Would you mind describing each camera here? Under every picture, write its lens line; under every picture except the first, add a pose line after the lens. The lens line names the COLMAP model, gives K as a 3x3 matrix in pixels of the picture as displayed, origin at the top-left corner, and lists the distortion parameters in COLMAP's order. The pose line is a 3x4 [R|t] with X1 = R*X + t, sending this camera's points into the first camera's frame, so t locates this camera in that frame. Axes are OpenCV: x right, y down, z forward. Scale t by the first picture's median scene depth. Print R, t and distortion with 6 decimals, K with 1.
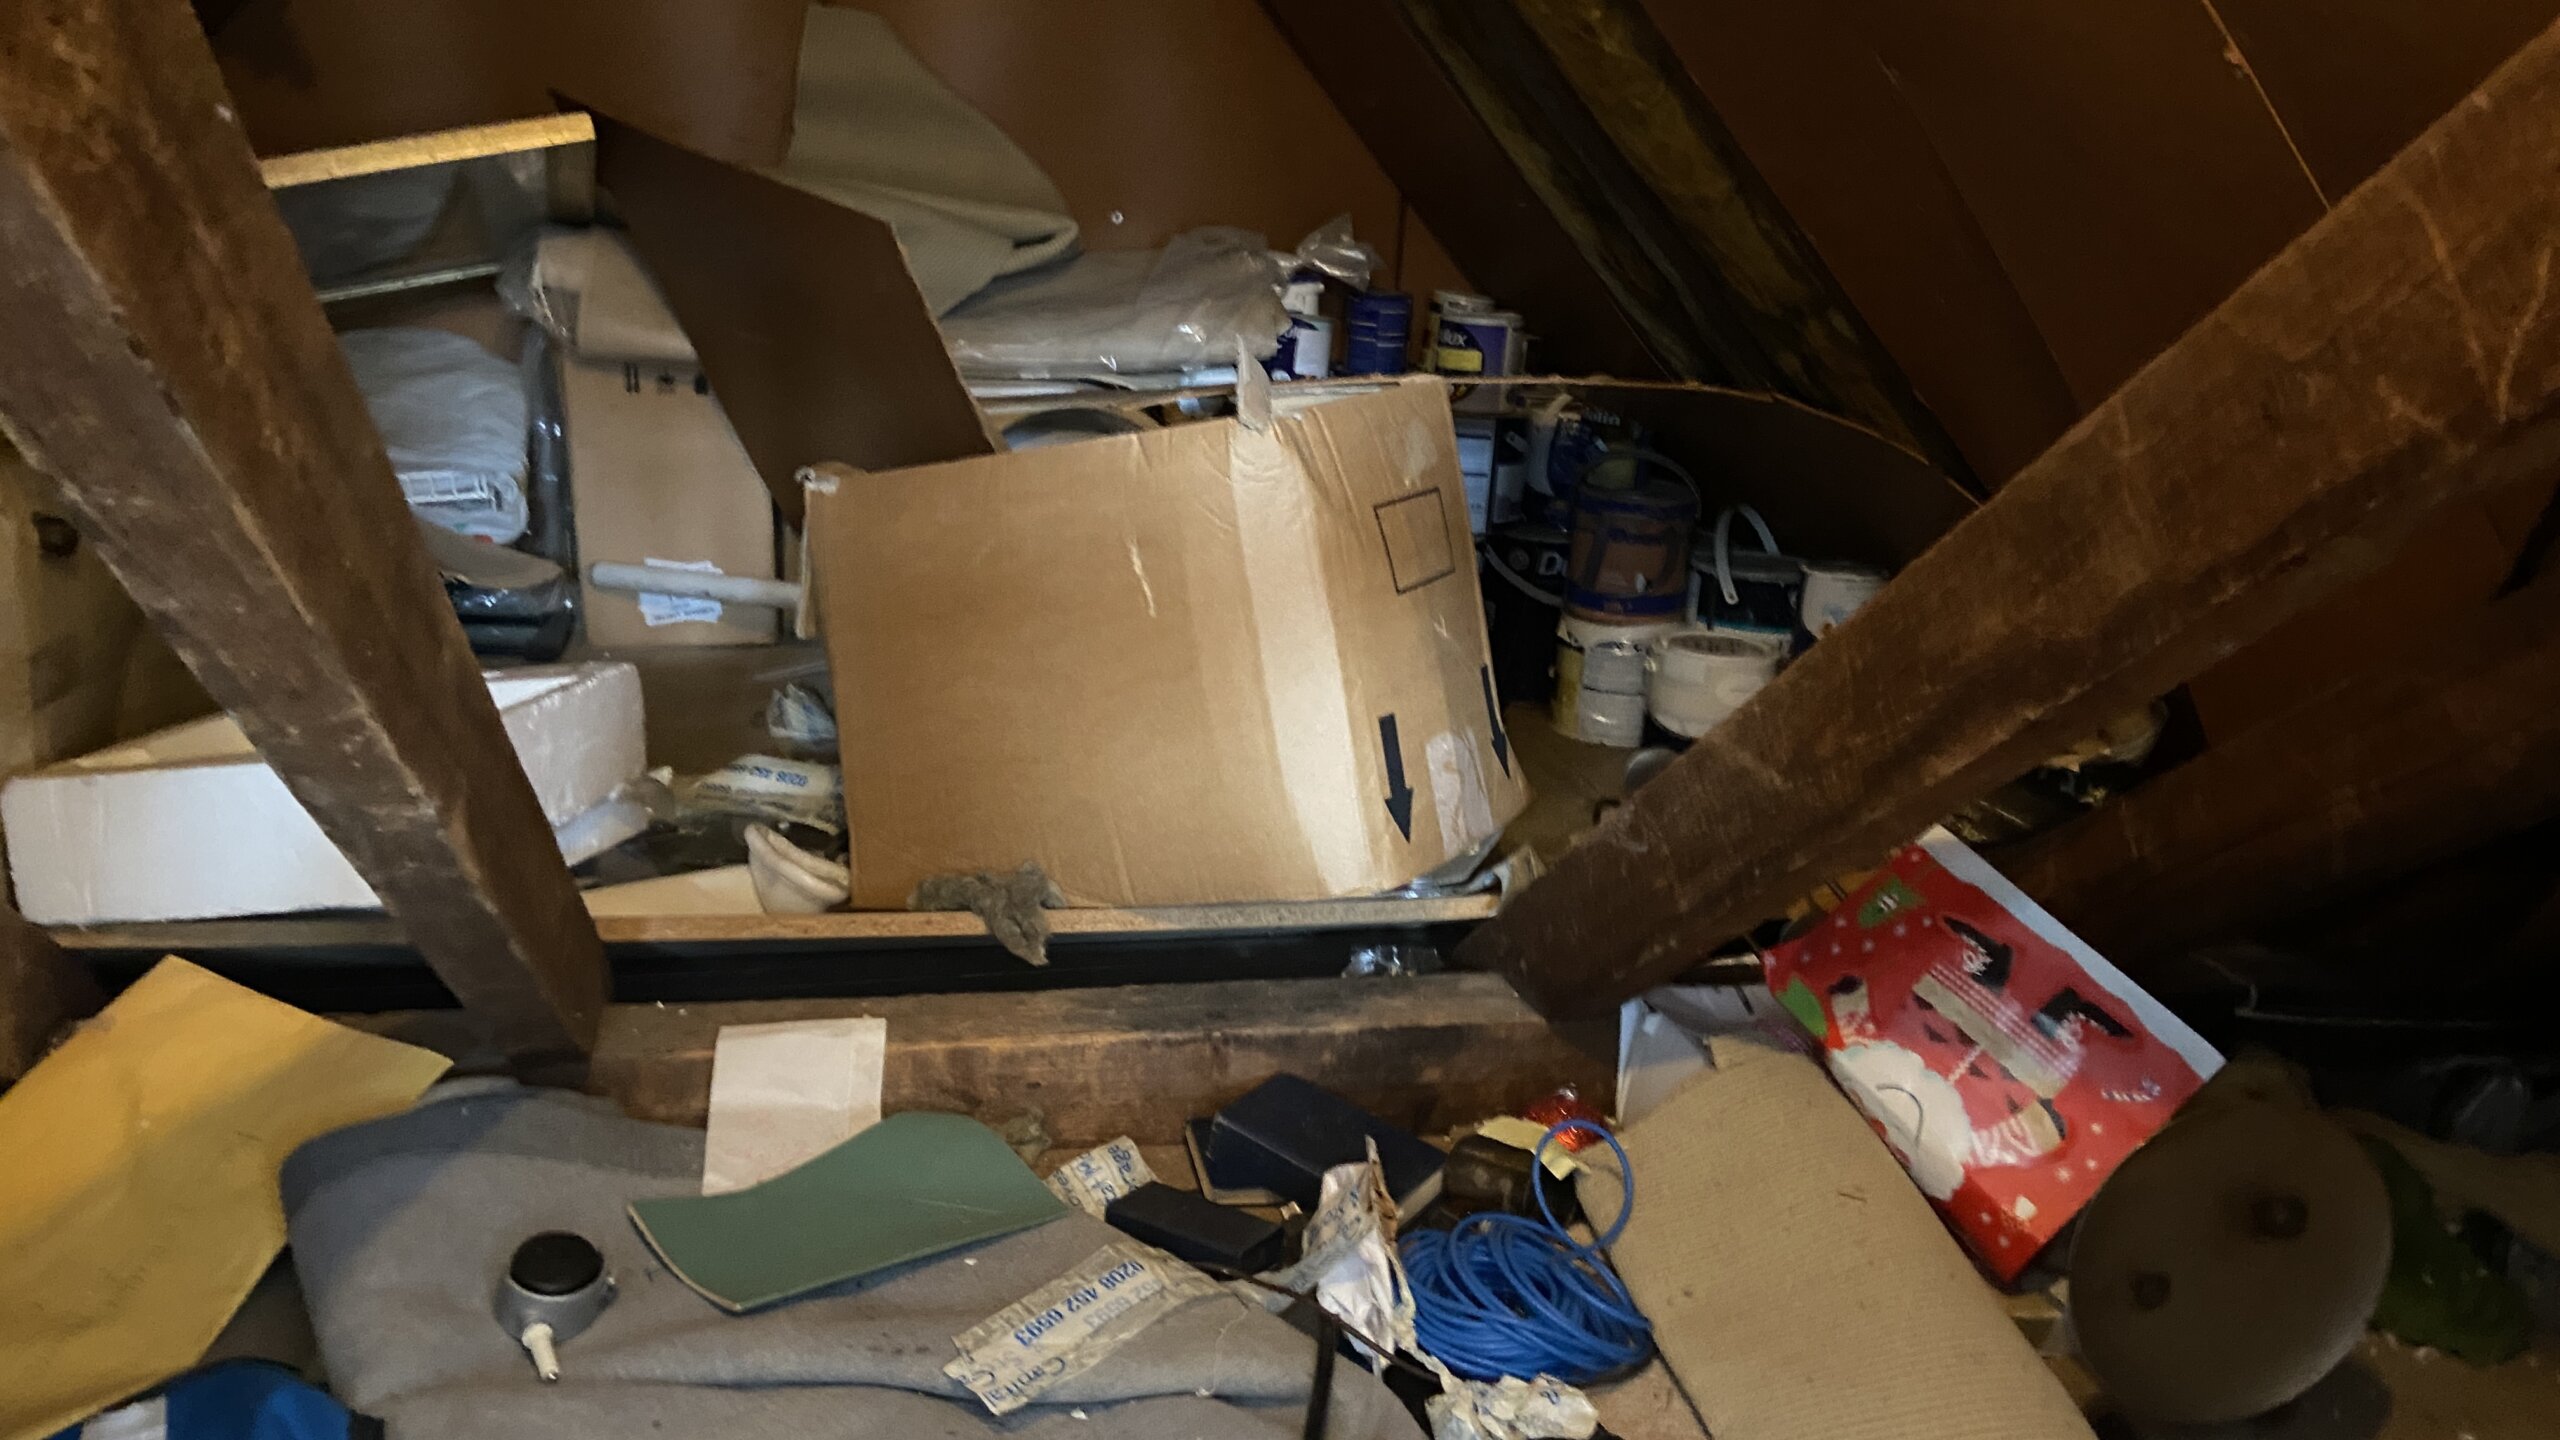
lens RADIAL K [[1923.1, 0, 1245.5], [0, 1923.1, 686.5], [0, 0, 1]] dist [0.118291, -0.152134]
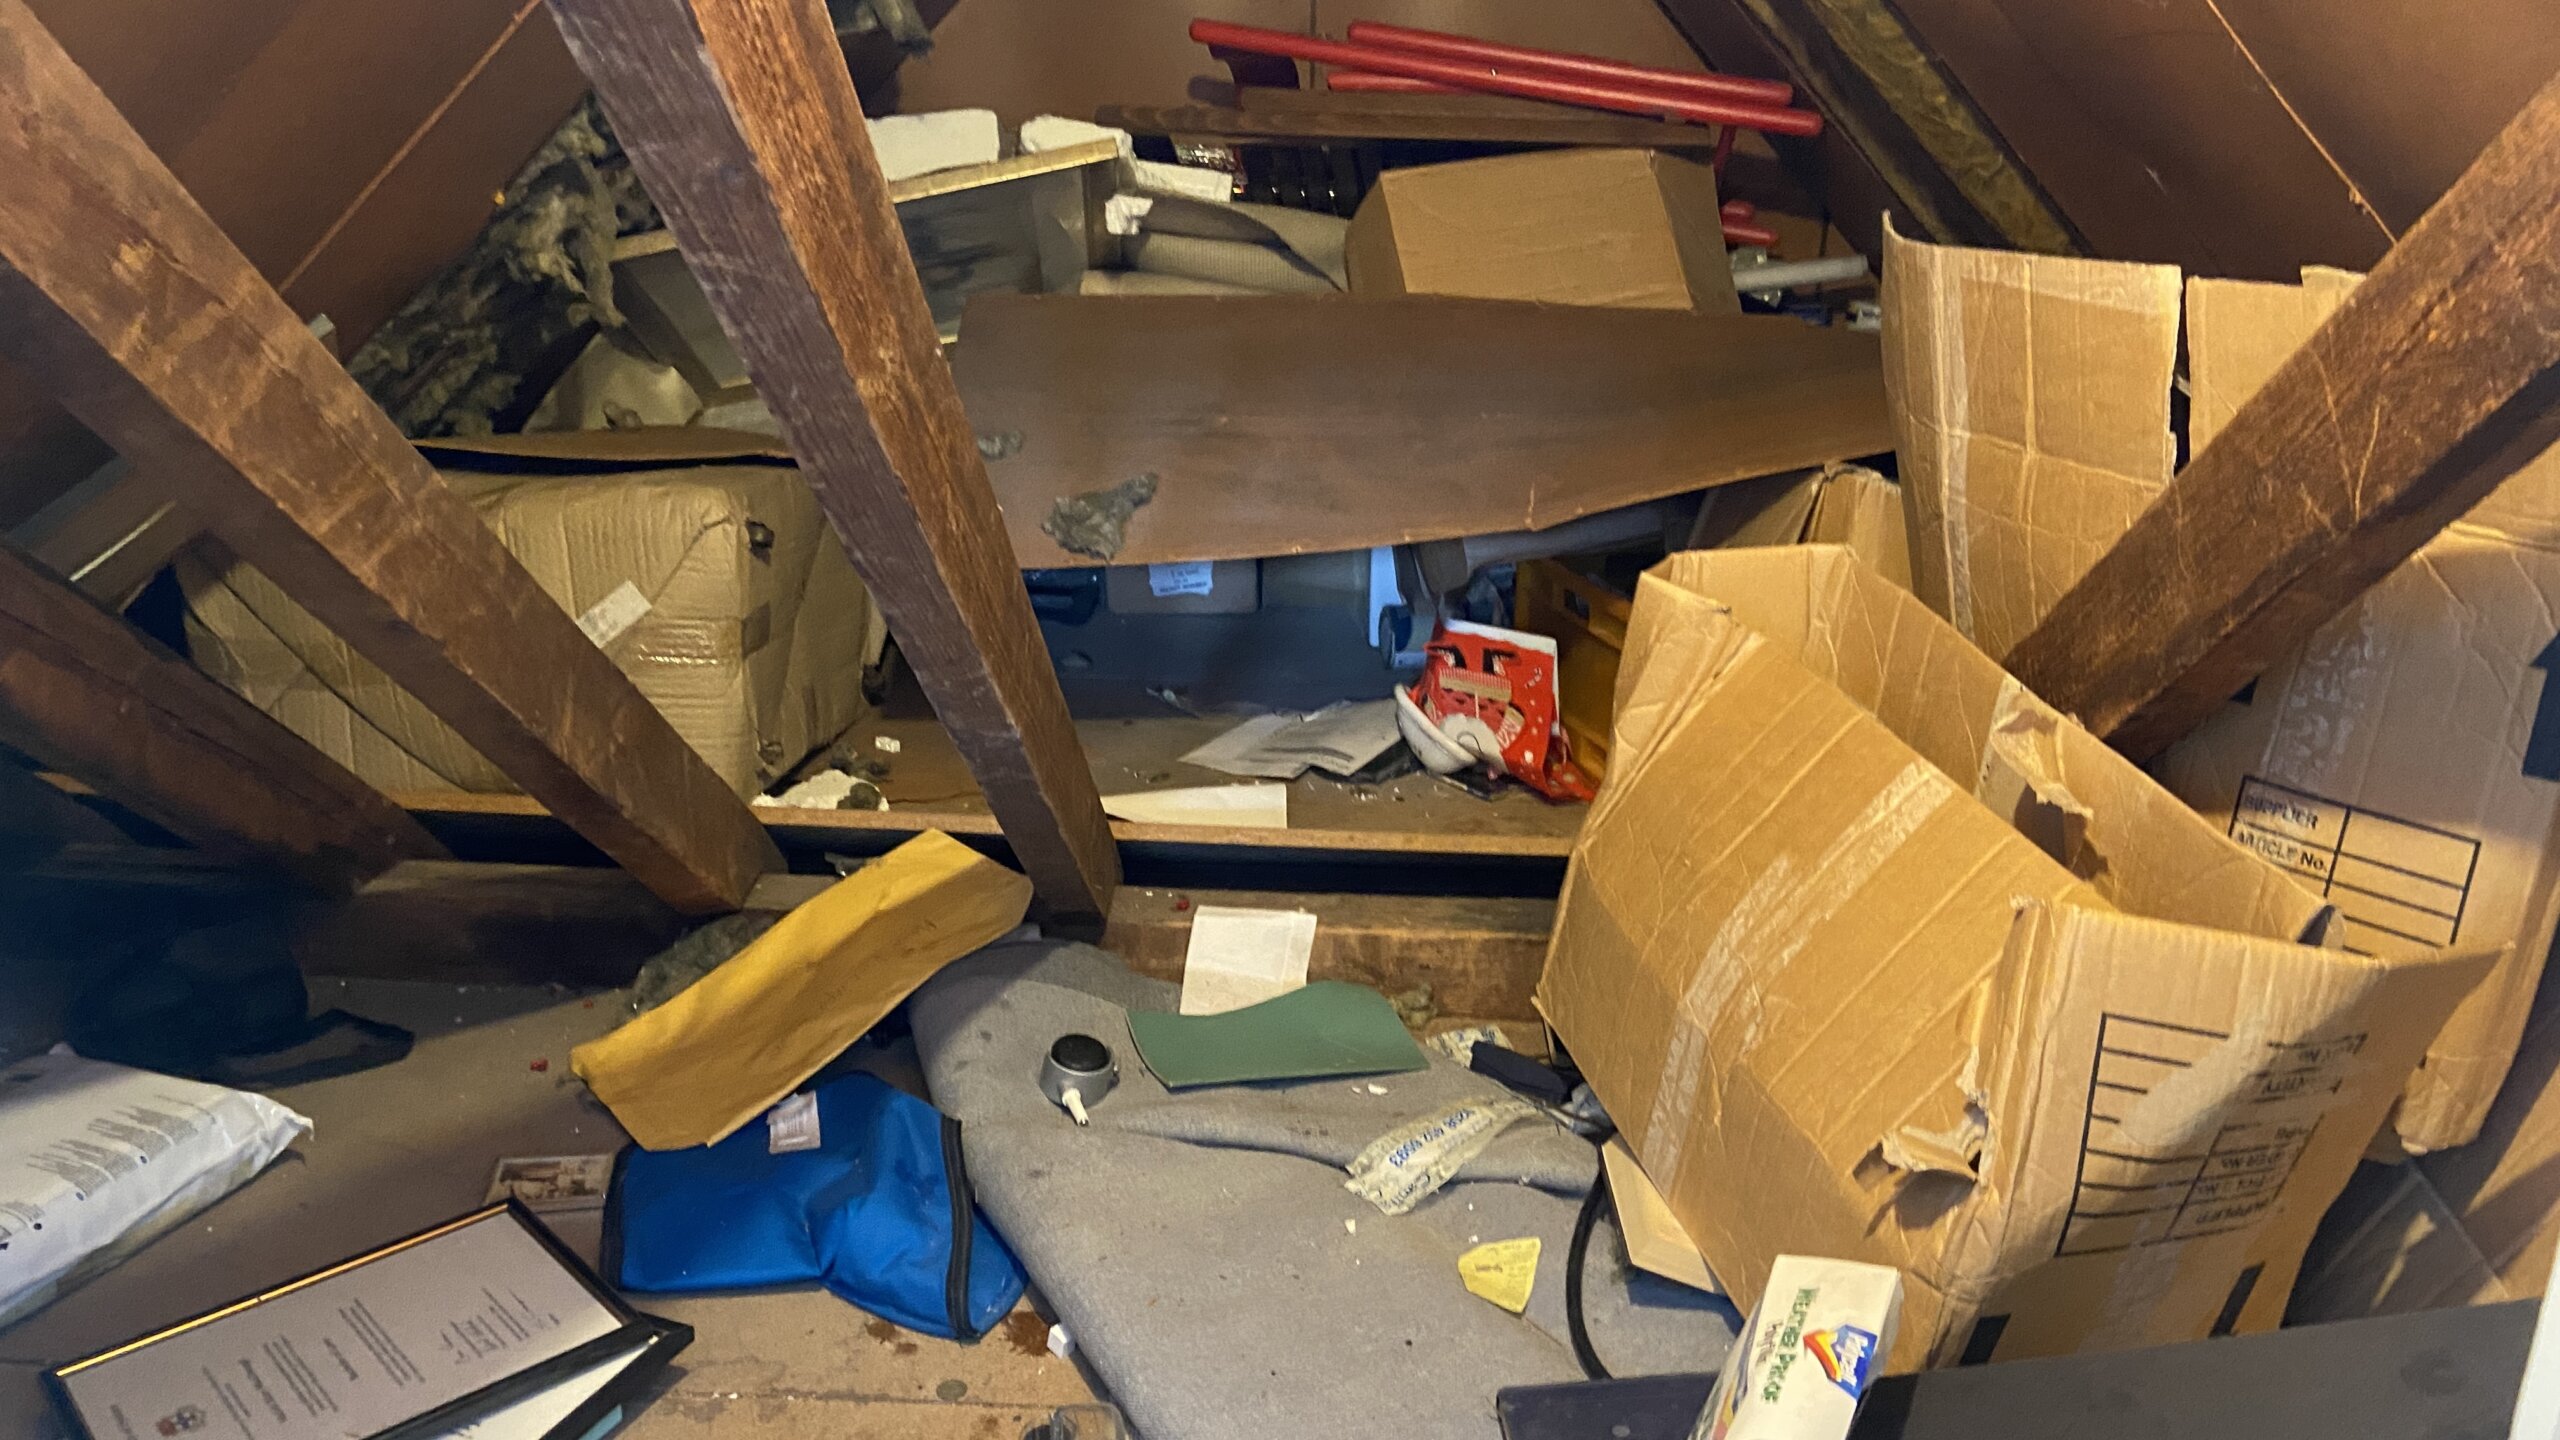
lens RADIAL K [[1923.1, 0, 1293.7], [0, 1923.1, 680.3], [0, 0, 1]] dist [0.118291, -0.152134]
pose [[0.973686, 0.031047, -0.225767, 0.108483], [-0.027170, 0.999425, 0.020262, -0.012831], [0.226267, -0.013595, 0.973971, -0.333155]]
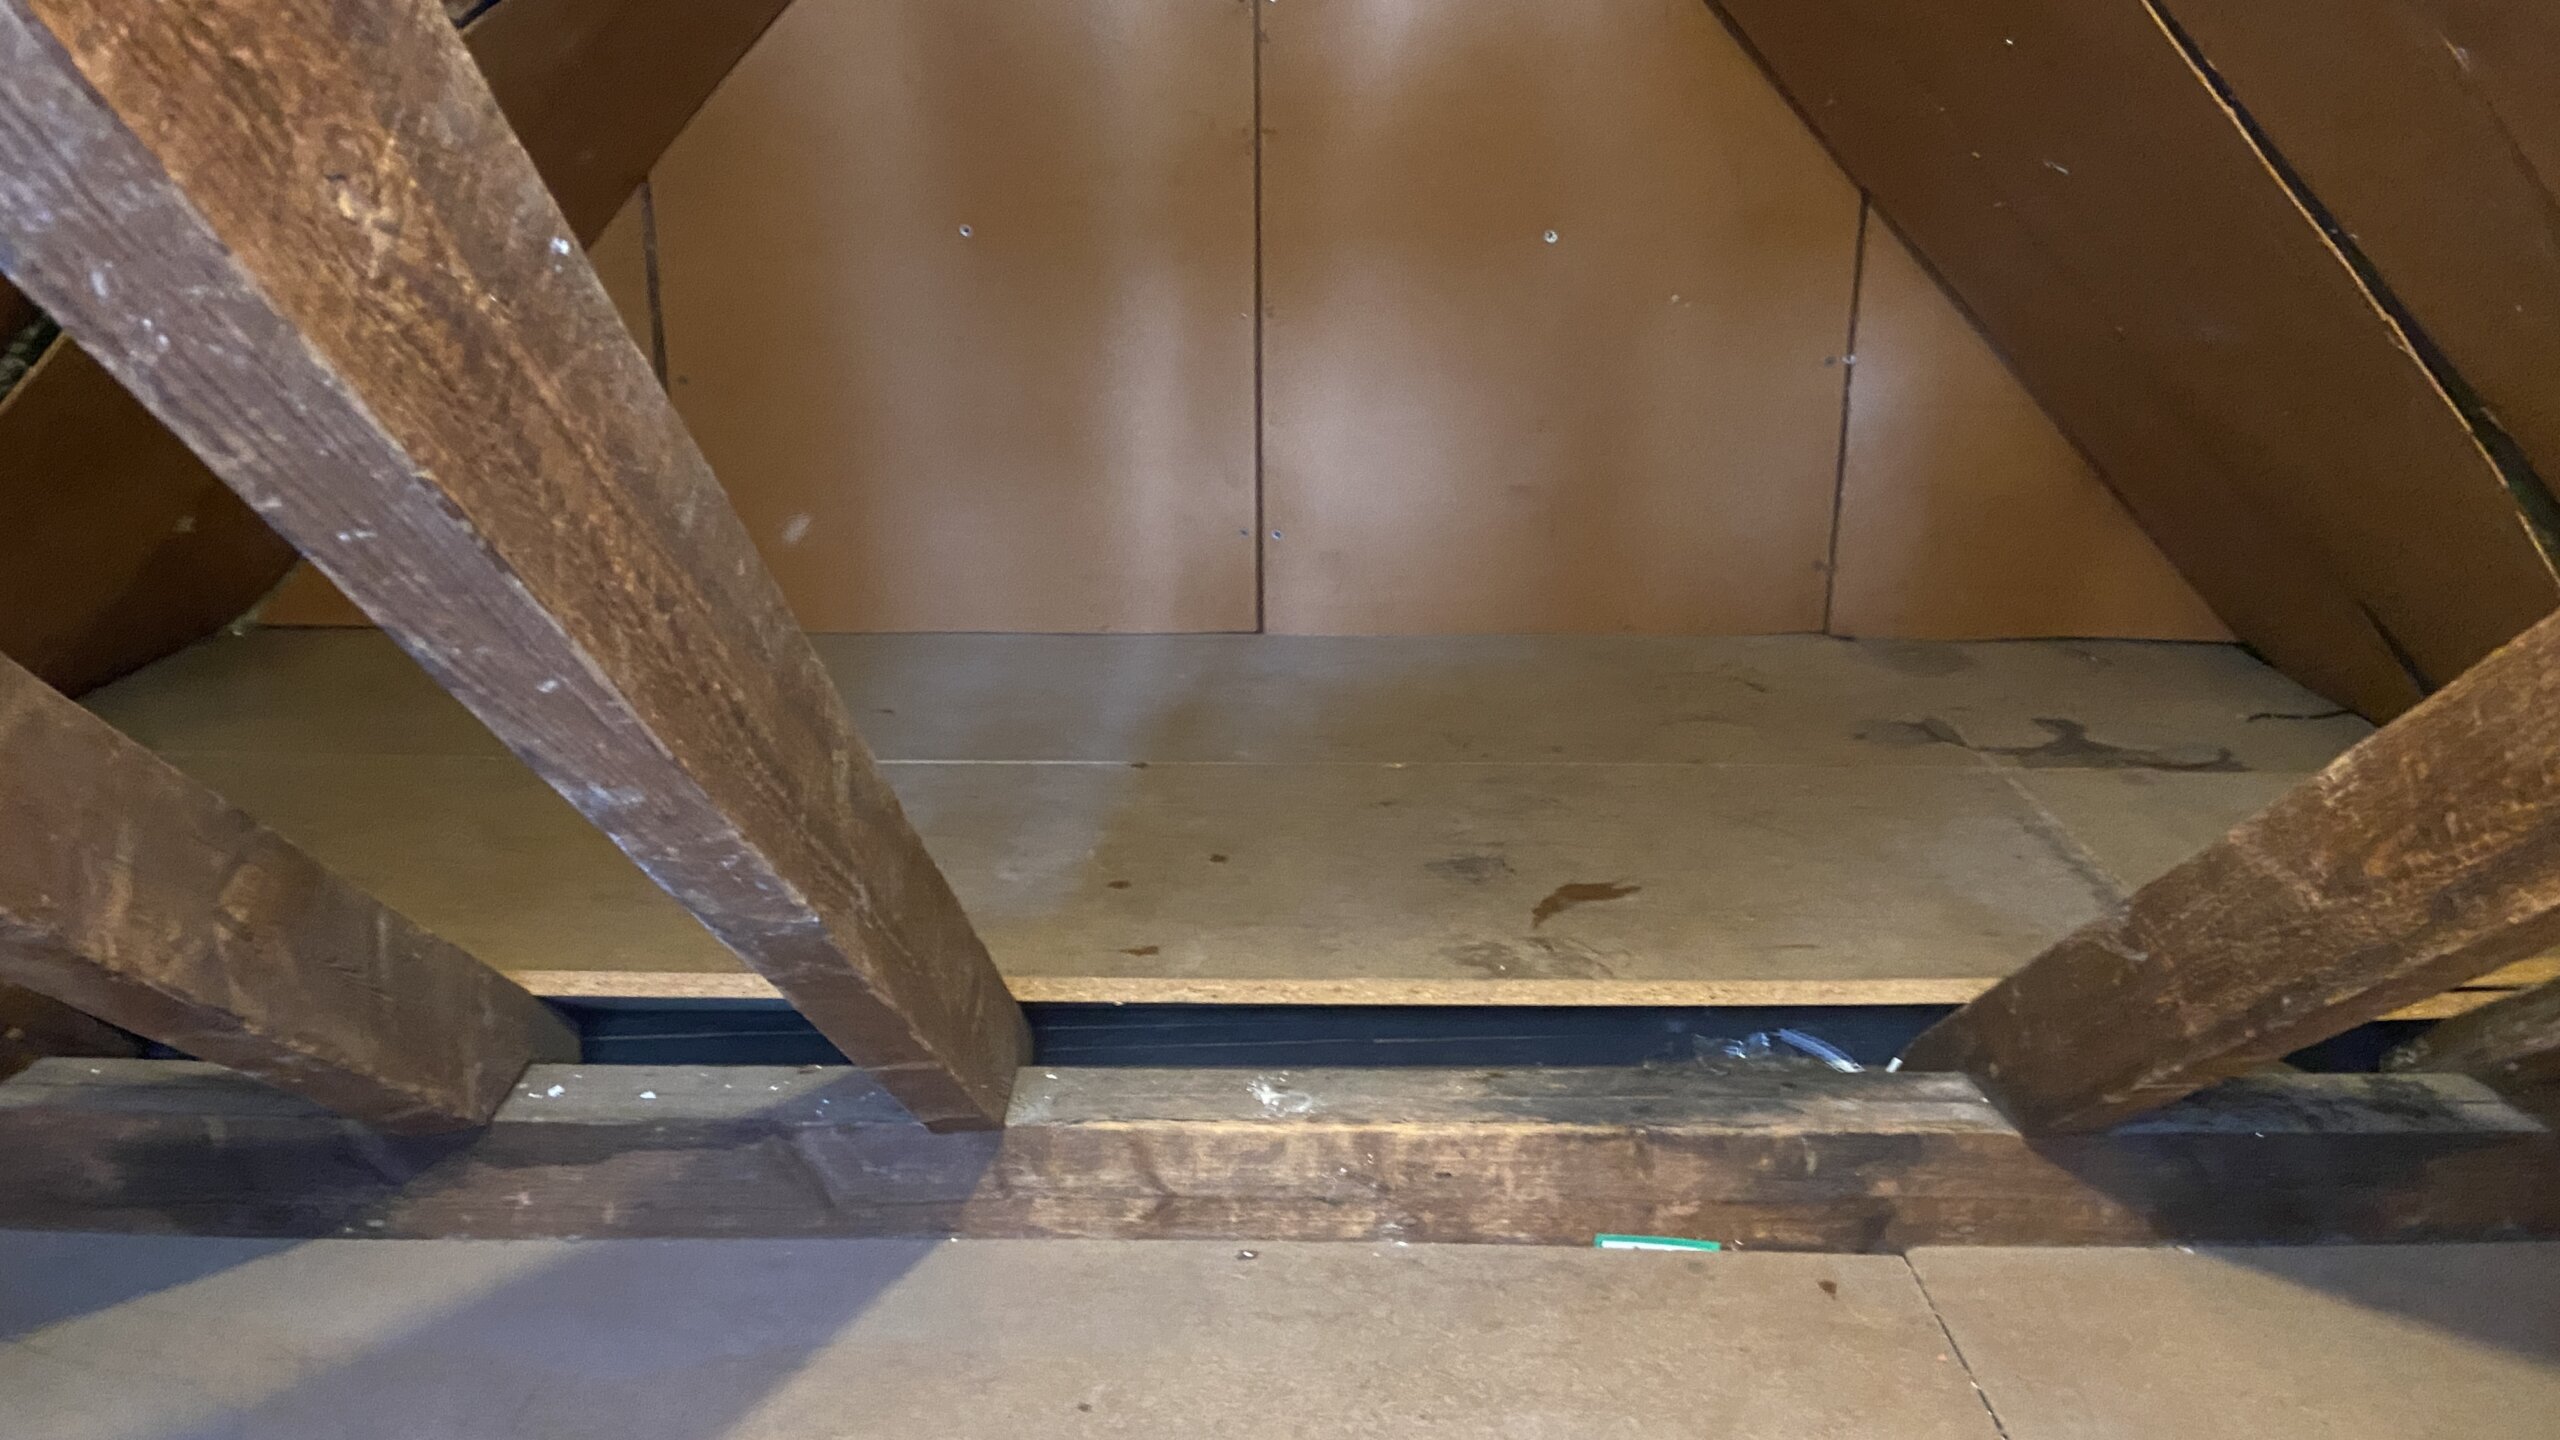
lens RADIAL K [[1923.1, 0, 1291.5], [0, 1923.1, 705.2], [0, 0, 1]] dist [0.118291, -0.152134]
pose [[0.979152, 0.006817, -0.203013, 0.010191], [-0.005488, 0.999960, 0.007108, -0.036159], [0.203053, -0.005846, 0.979150, 0.066076]]
